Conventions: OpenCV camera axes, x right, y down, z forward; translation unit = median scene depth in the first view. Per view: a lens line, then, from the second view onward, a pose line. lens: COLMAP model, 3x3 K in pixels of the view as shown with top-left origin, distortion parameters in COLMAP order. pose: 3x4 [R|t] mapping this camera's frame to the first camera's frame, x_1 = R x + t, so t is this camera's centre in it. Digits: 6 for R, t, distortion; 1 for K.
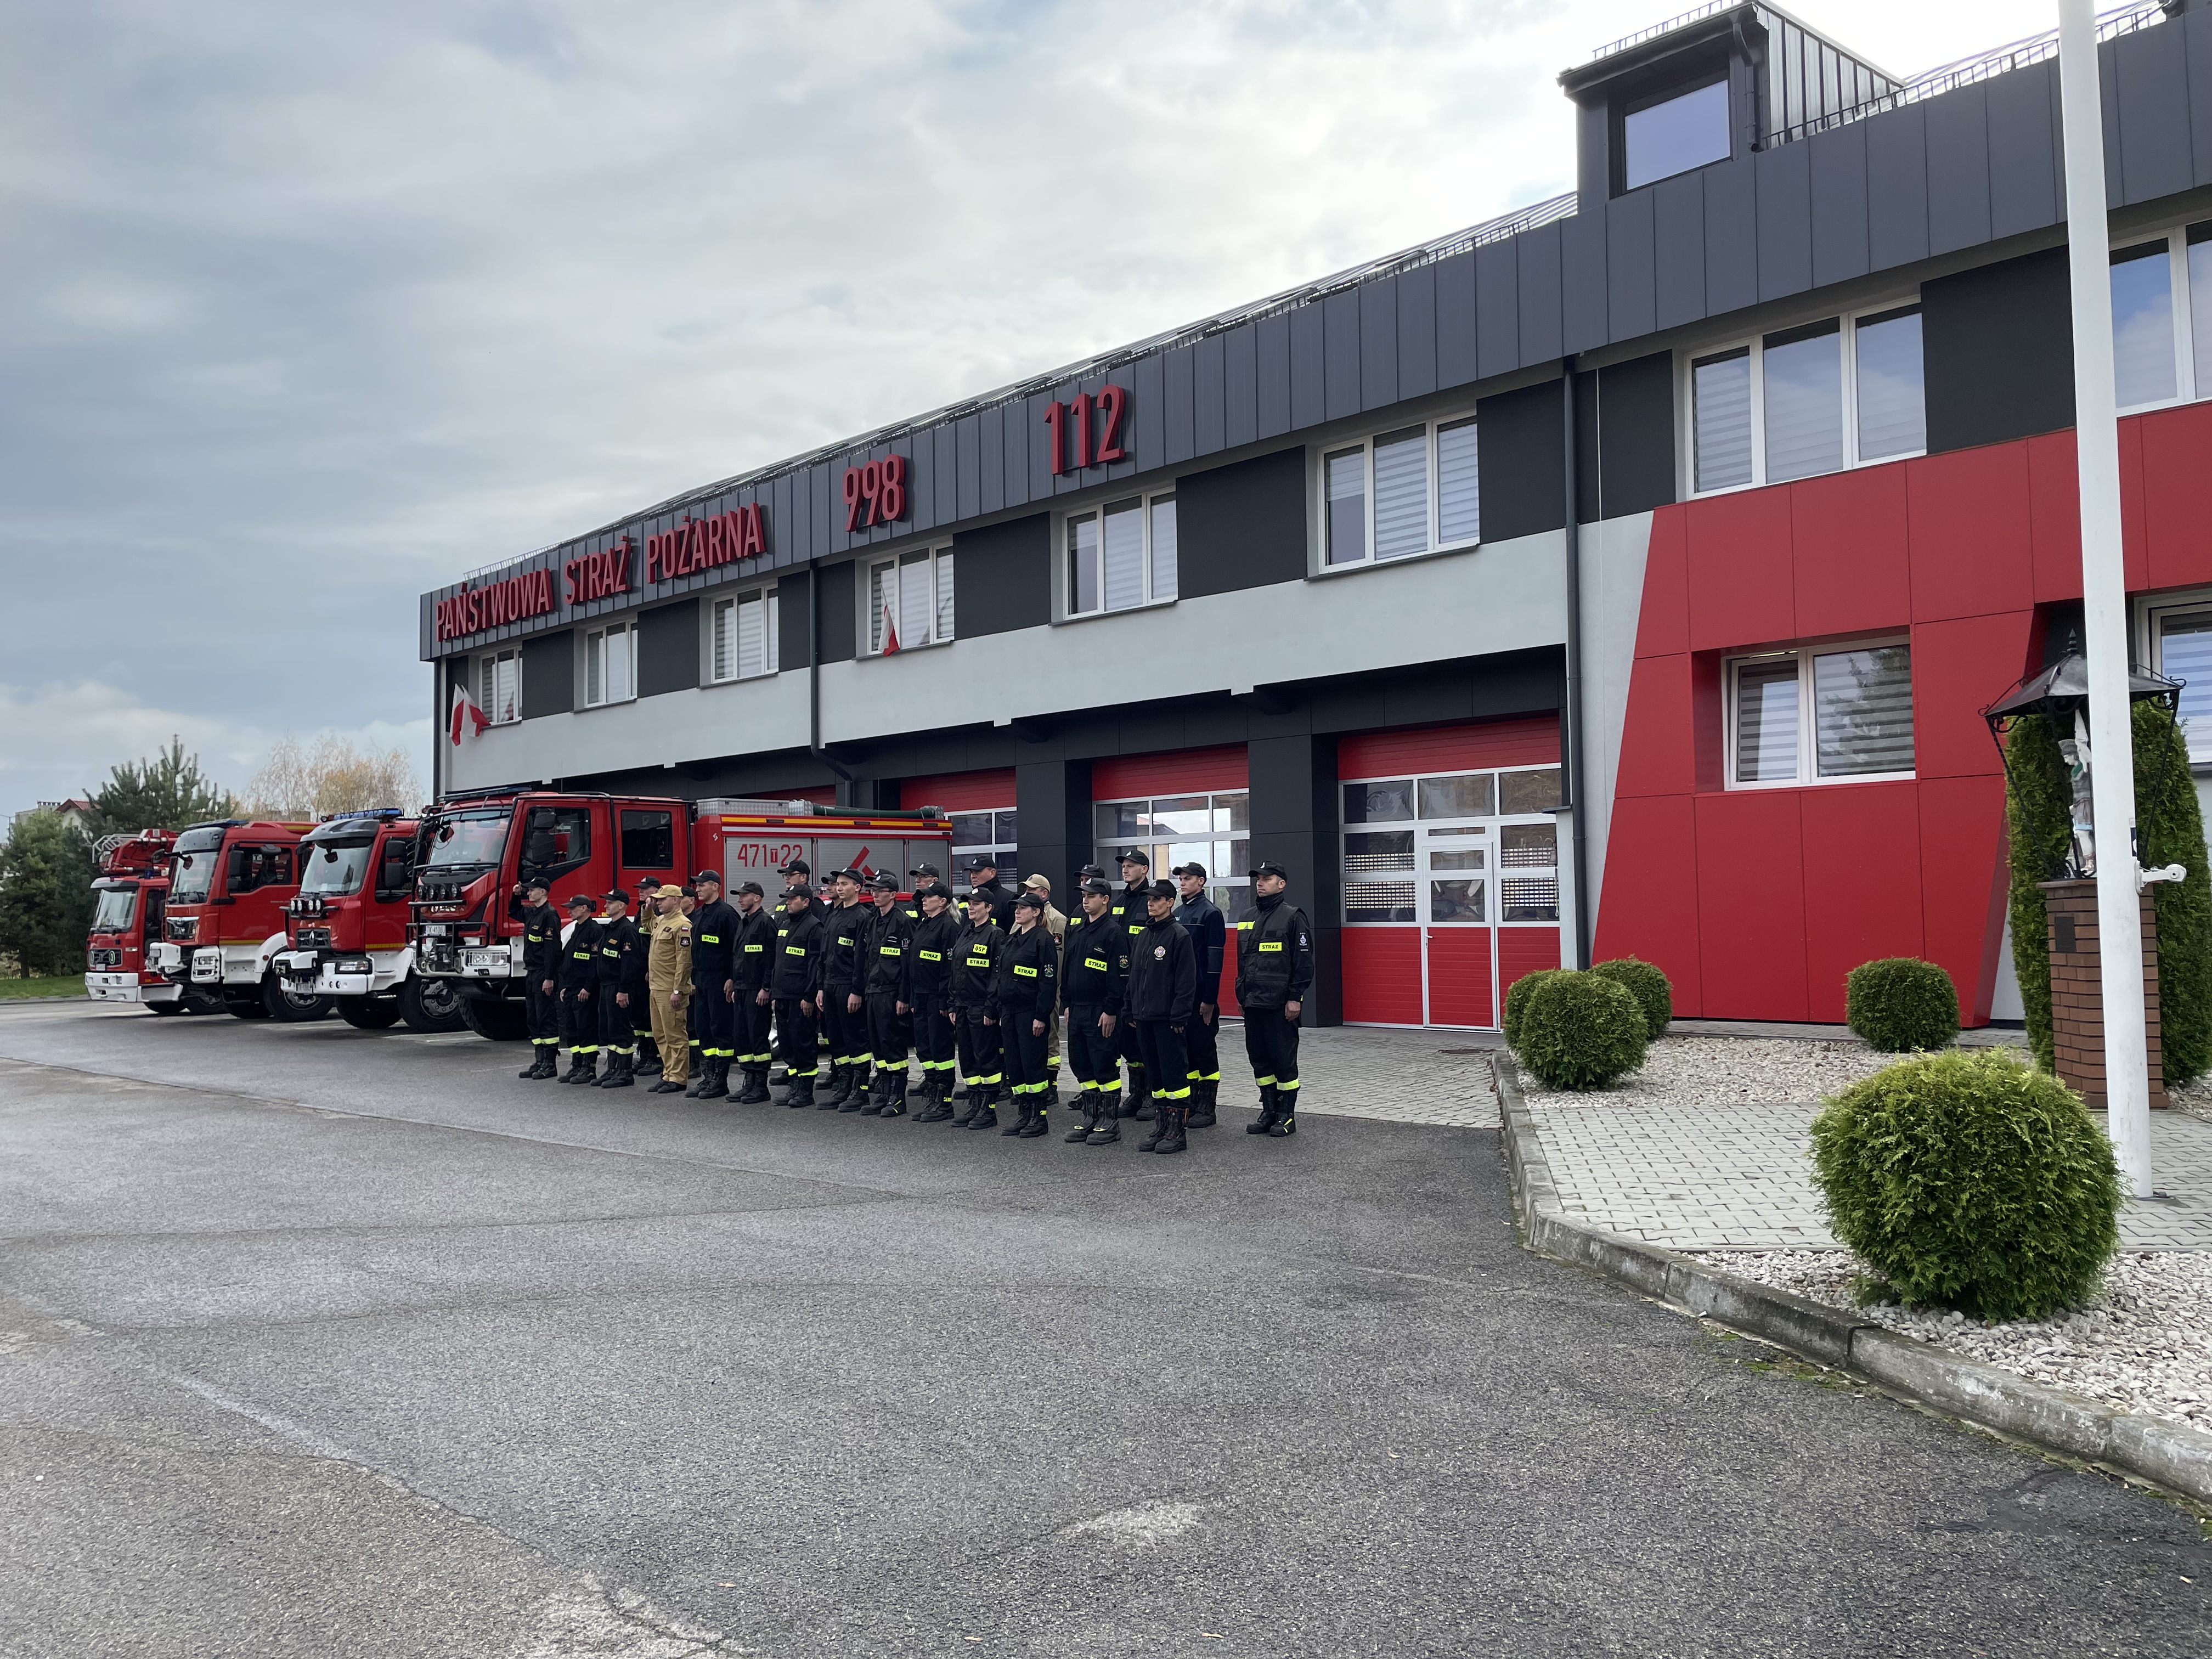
lens RADIAL K [[1624.3, 0, 1103.0], [0, 1624.3, 843.3], [0, 0, 1]] dist [0.049636, -0.036905]
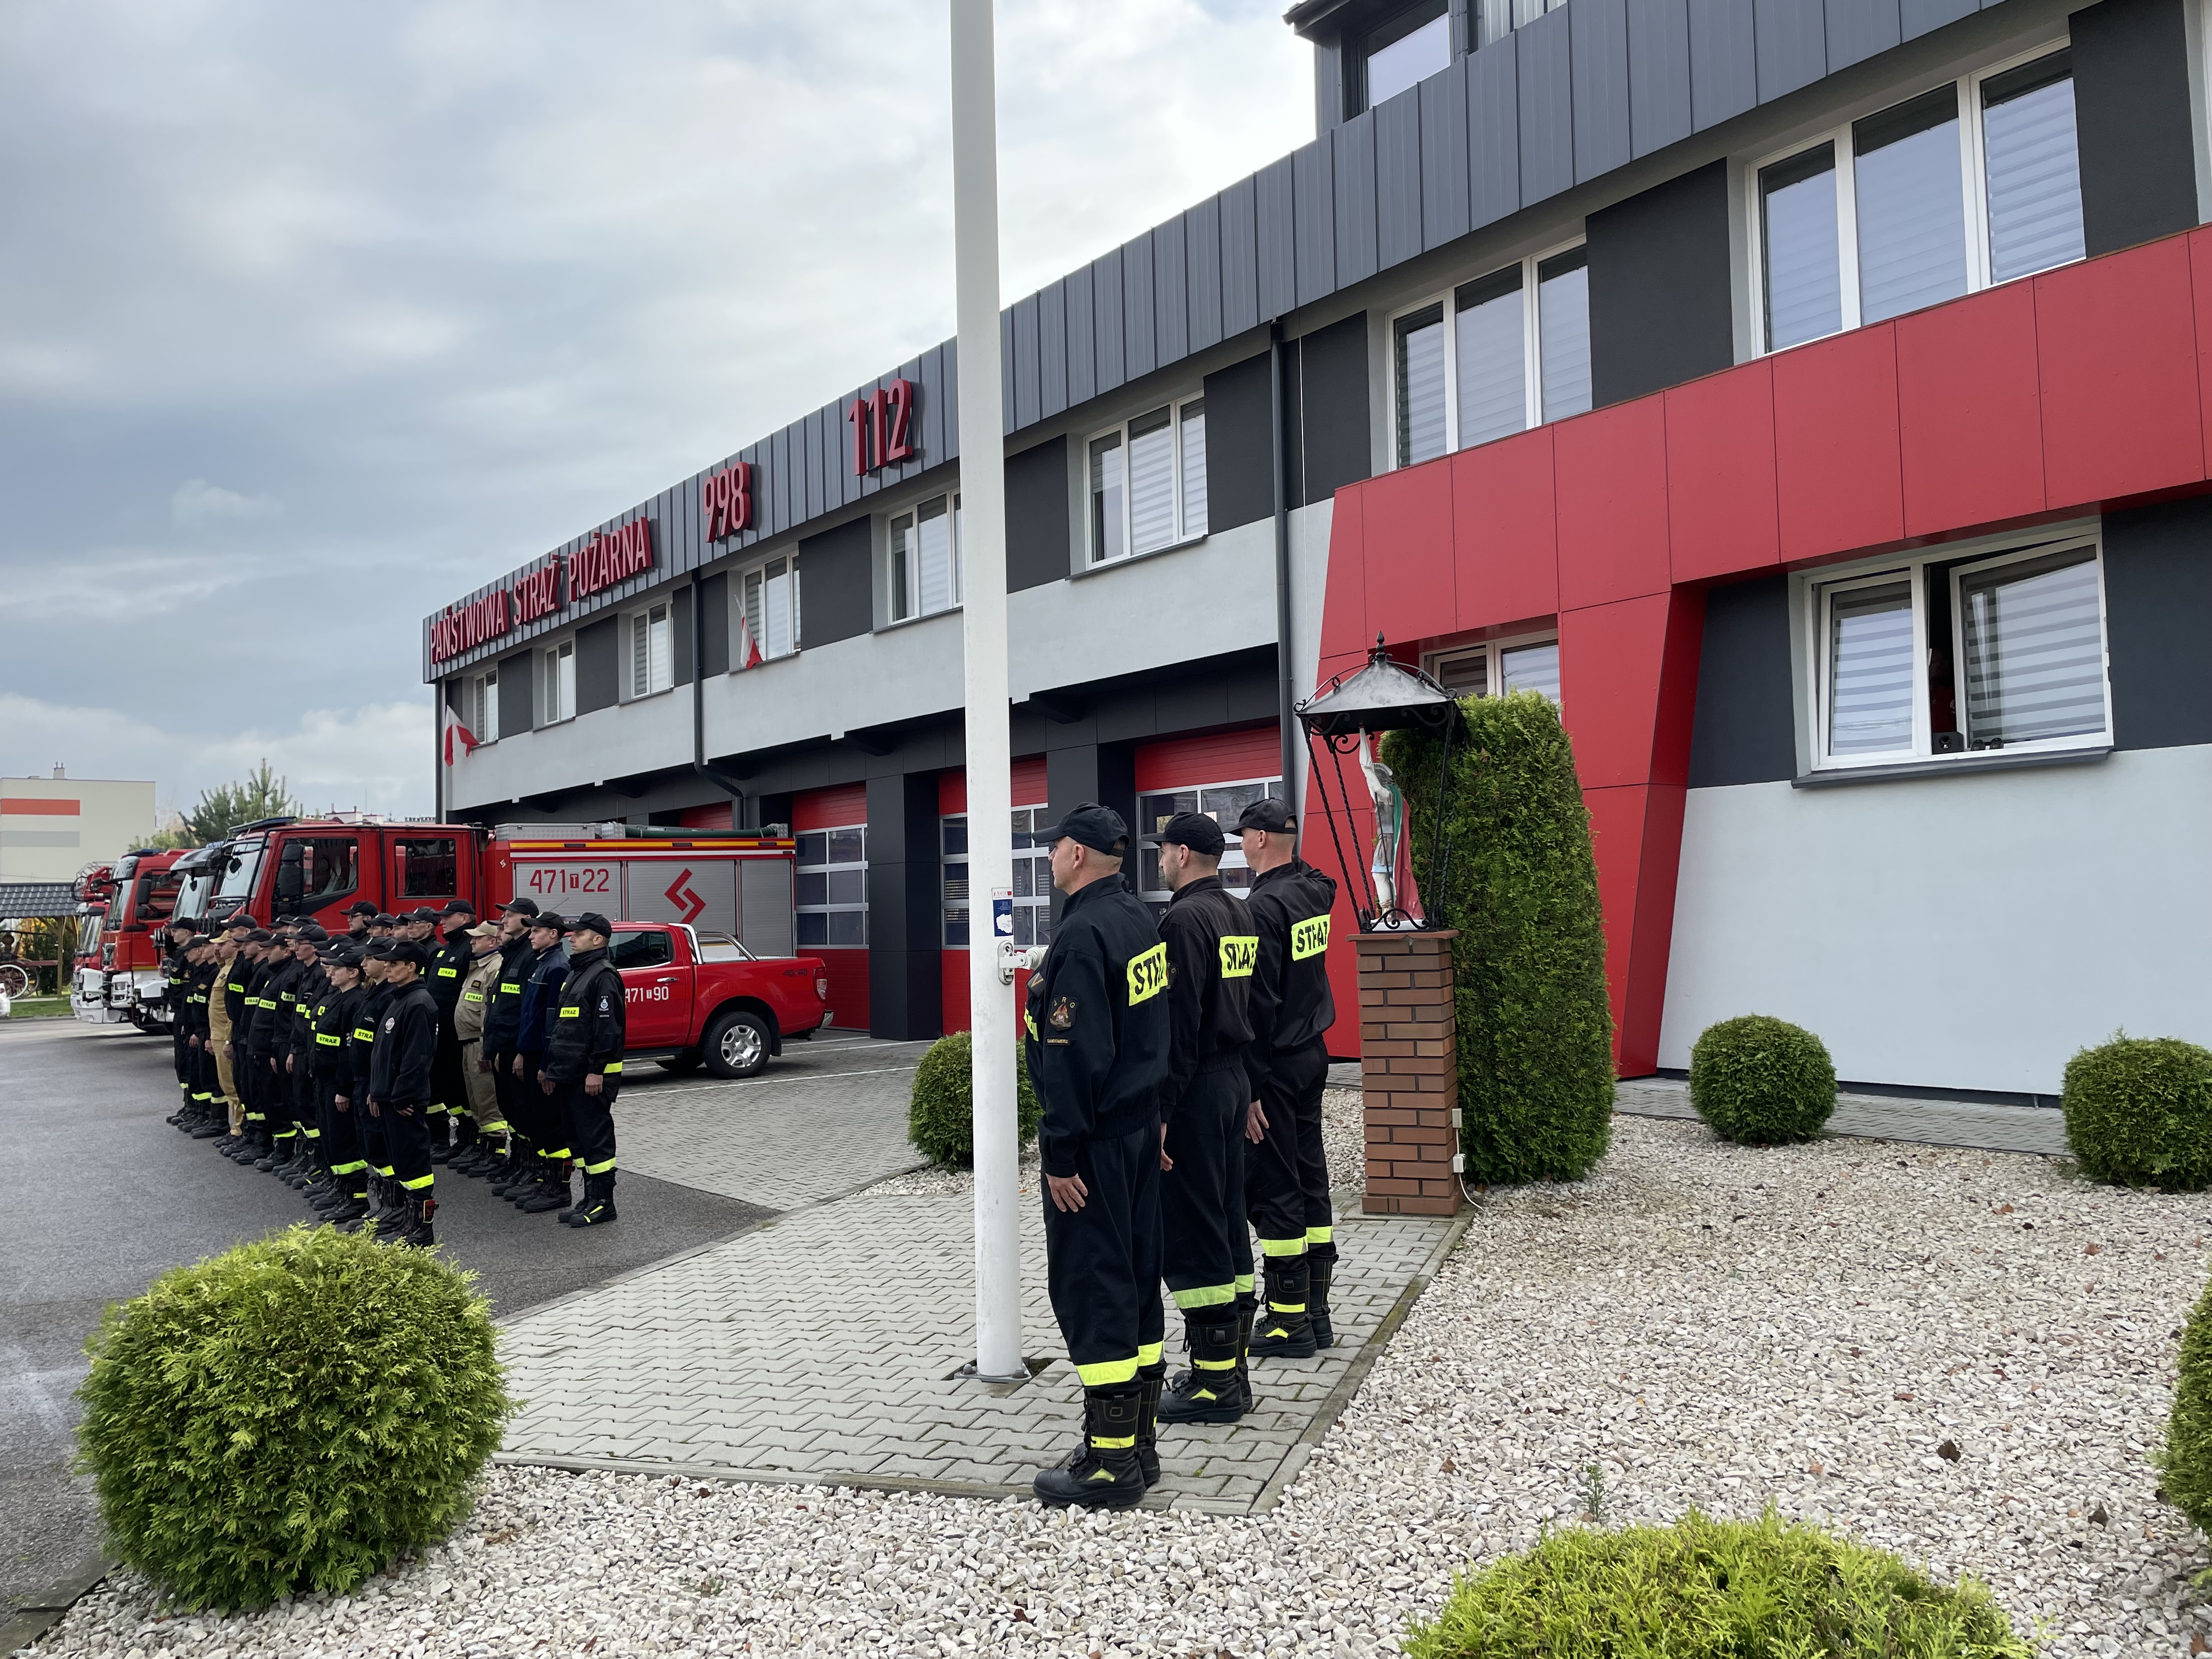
lens RADIAL K [[1624.3, 0, 1113.6], [0, 1624.3, 853.1], [0, 0, 1]] dist [0.049636, -0.036905]
pose [[0.990162, -0.017124, -0.138876, 0.219315], [0.018767, 0.999768, 0.010529, -0.011398], [0.138664, -0.013031, 0.990254, 0.064082]]
